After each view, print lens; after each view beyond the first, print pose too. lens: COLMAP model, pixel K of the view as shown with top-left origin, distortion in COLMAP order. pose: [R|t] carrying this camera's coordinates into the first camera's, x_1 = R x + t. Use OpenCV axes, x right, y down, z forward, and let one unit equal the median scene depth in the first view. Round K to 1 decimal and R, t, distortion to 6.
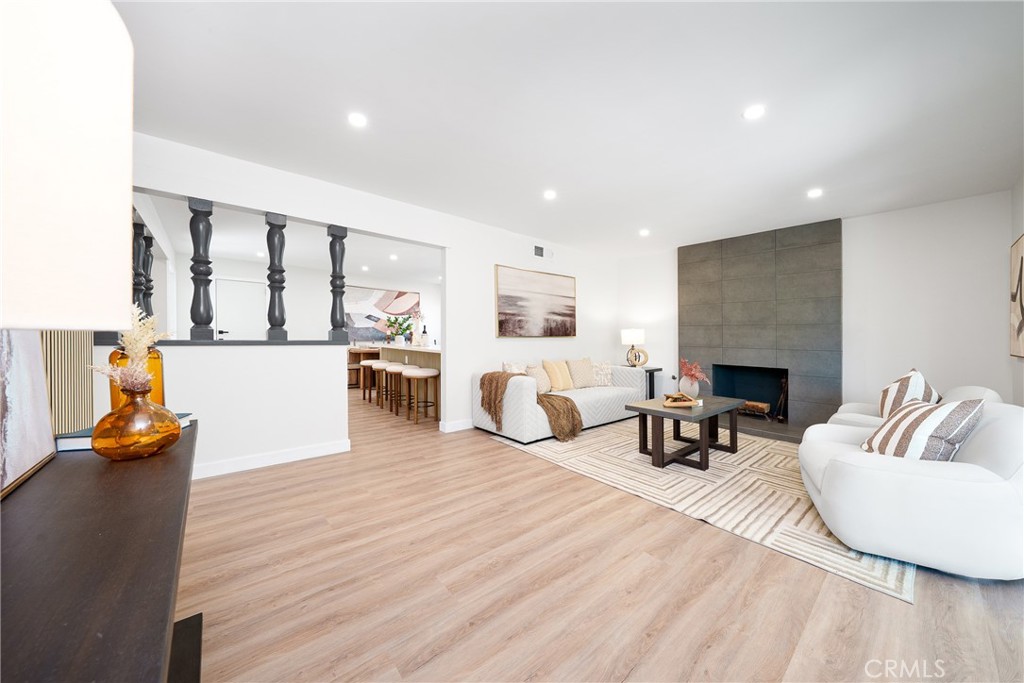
lens RADIAL K [[351.6, 0, 516.1], [0, 351.6, 336.0], [0, 0, 1]] dist [-0.001838, -0.000100]
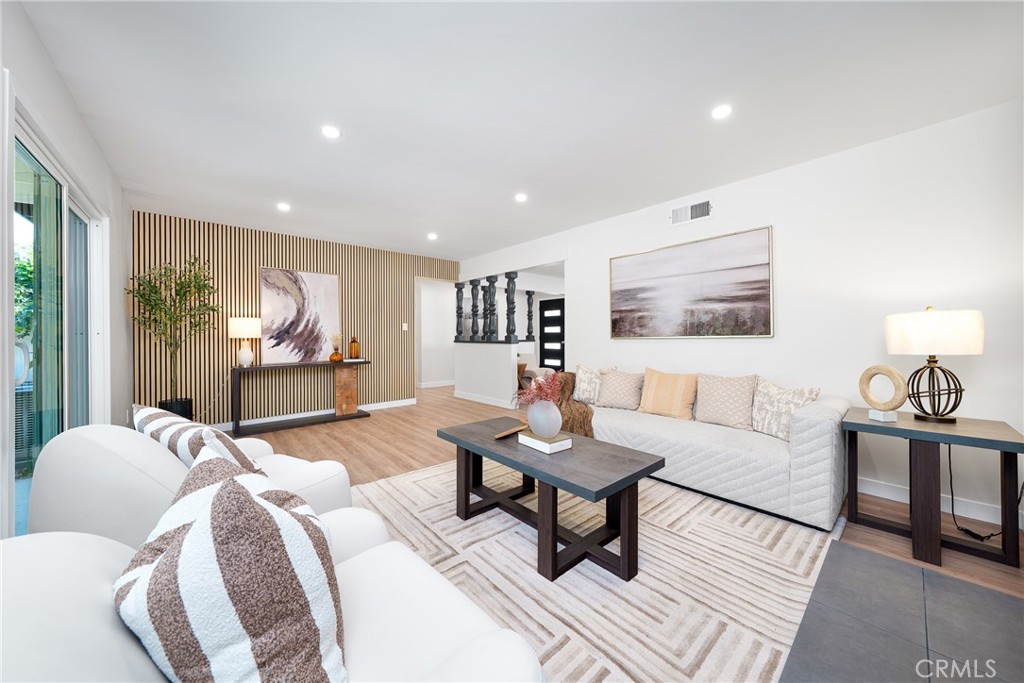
lens RADIAL K [[351.6, 0, 522.0], [0, 351.6, 342.9], [0, 0, 1]] dist [-0.001838, -0.000100]
pose [[0.025952, 0.002284, -0.999661, 0.954074], [0.003194, 0.999992, 0.002367, 0.013818], [0.999658, -0.003254, 0.025945, 0.837142]]
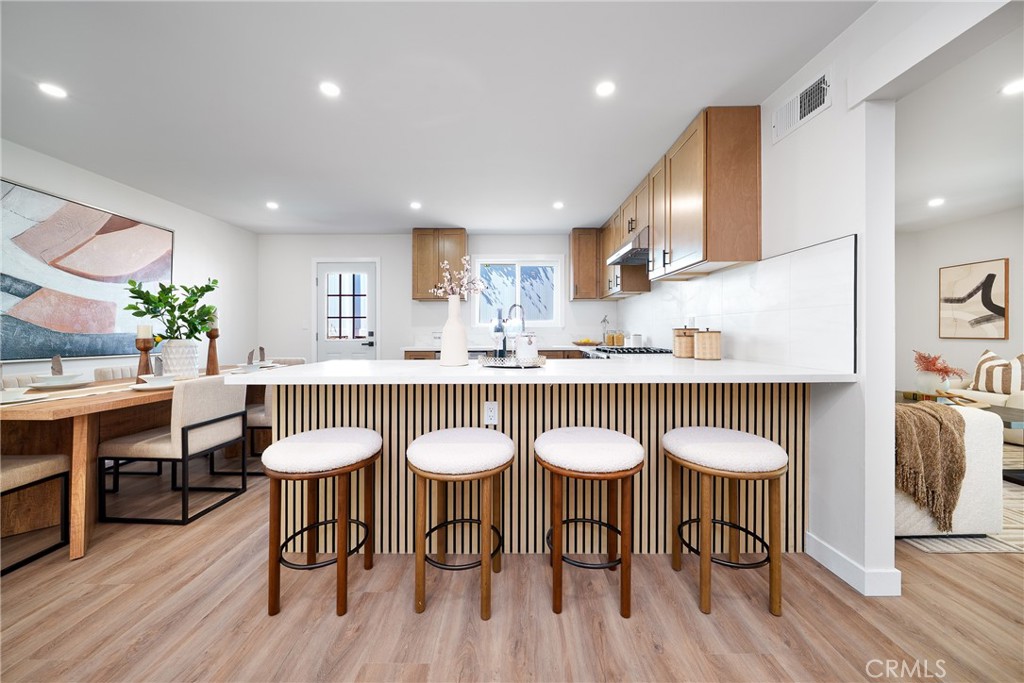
lens RADIAL K [[351.6, 0, 513.1], [0, 351.6, 327.2], [0, 0, 1]] dist [-0.001838, -0.000100]
pose [[0.654410, -0.002308, 0.756136, -0.747235], [0.020248, 0.999690, -0.014473, -0.007030], [-0.755869, 0.024781, 0.654254, 1.070723]]
